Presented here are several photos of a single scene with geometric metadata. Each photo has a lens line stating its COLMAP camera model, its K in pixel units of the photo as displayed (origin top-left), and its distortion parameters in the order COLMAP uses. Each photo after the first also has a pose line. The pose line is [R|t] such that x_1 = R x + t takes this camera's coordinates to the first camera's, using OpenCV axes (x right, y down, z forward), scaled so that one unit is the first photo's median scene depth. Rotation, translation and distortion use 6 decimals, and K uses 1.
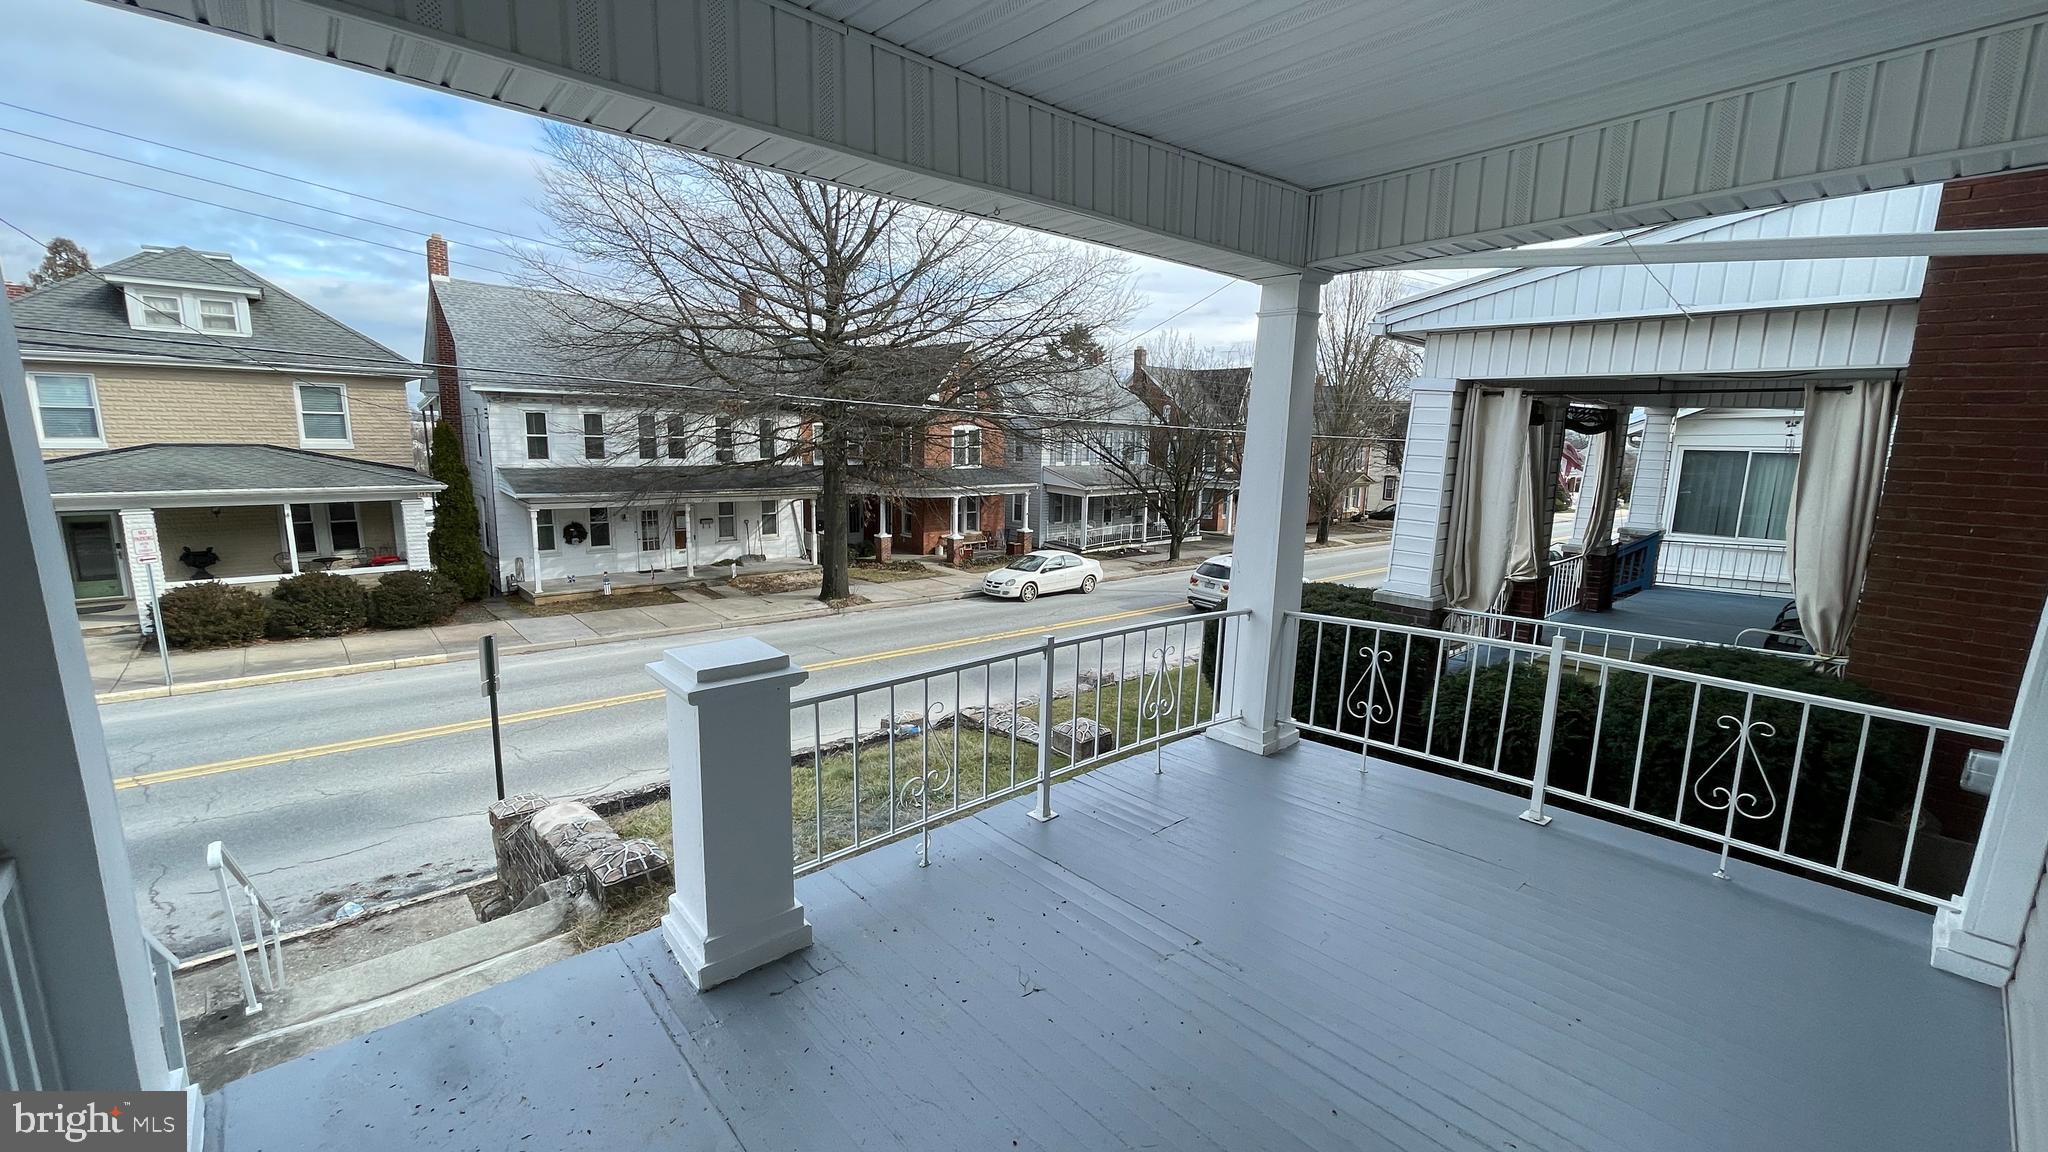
lens RADIAL K [[826.7, 0, 1018.3], [0, 826.7, 578.9], [0, 0, 1]] dist [-0.002124, -0.000062]
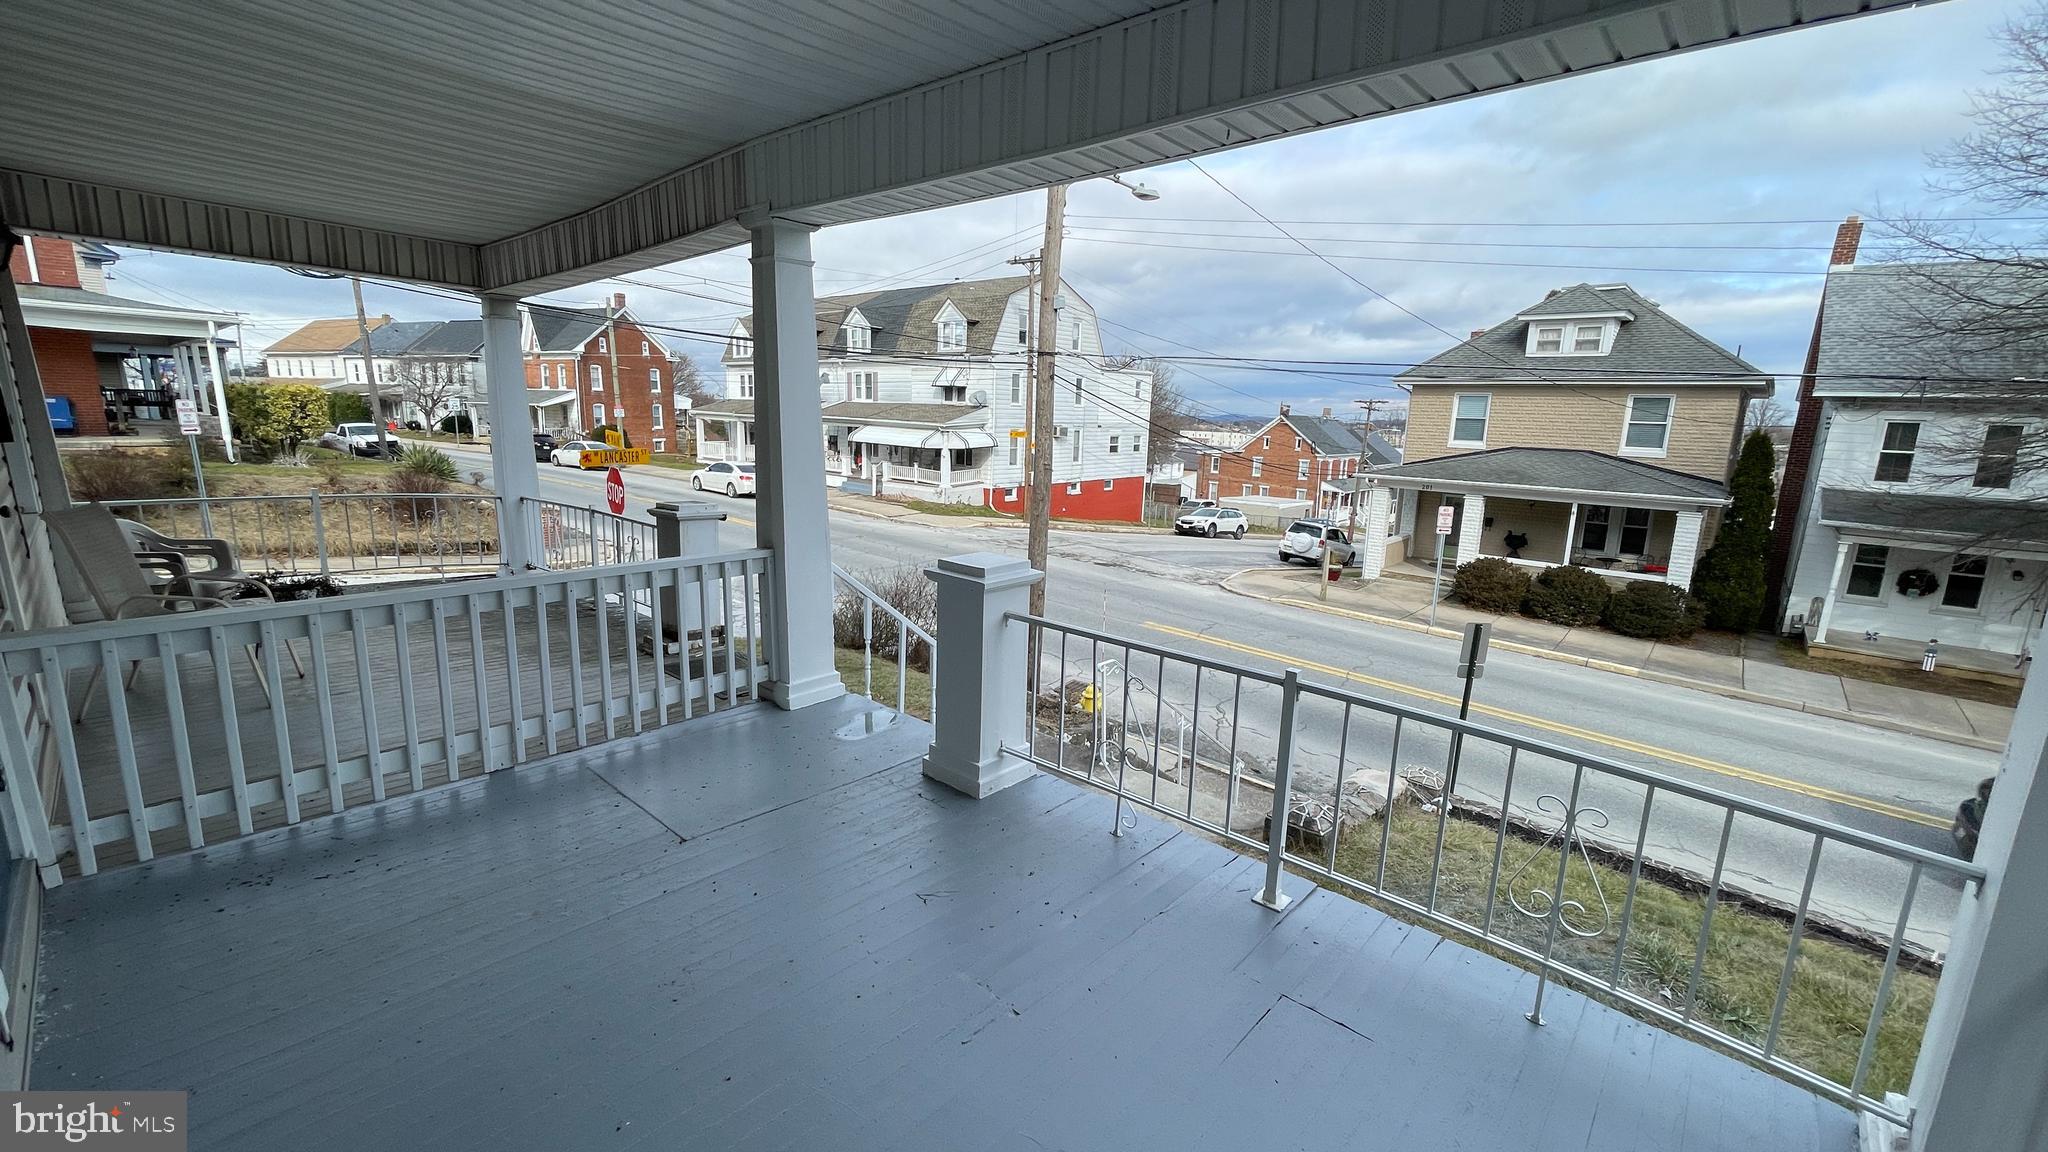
lens RADIAL K [[826.7, 0, 1018.3], [0, 826.7, 578.9], [0, 0, 1]] dist [-0.002124, -0.000062]
pose [[0.102298, 0.180861, -0.978174, 0.144256], [-0.200768, 0.966851, 0.157771, -0.015742], [0.974283, 0.180246, 0.135218, 0.123538]]
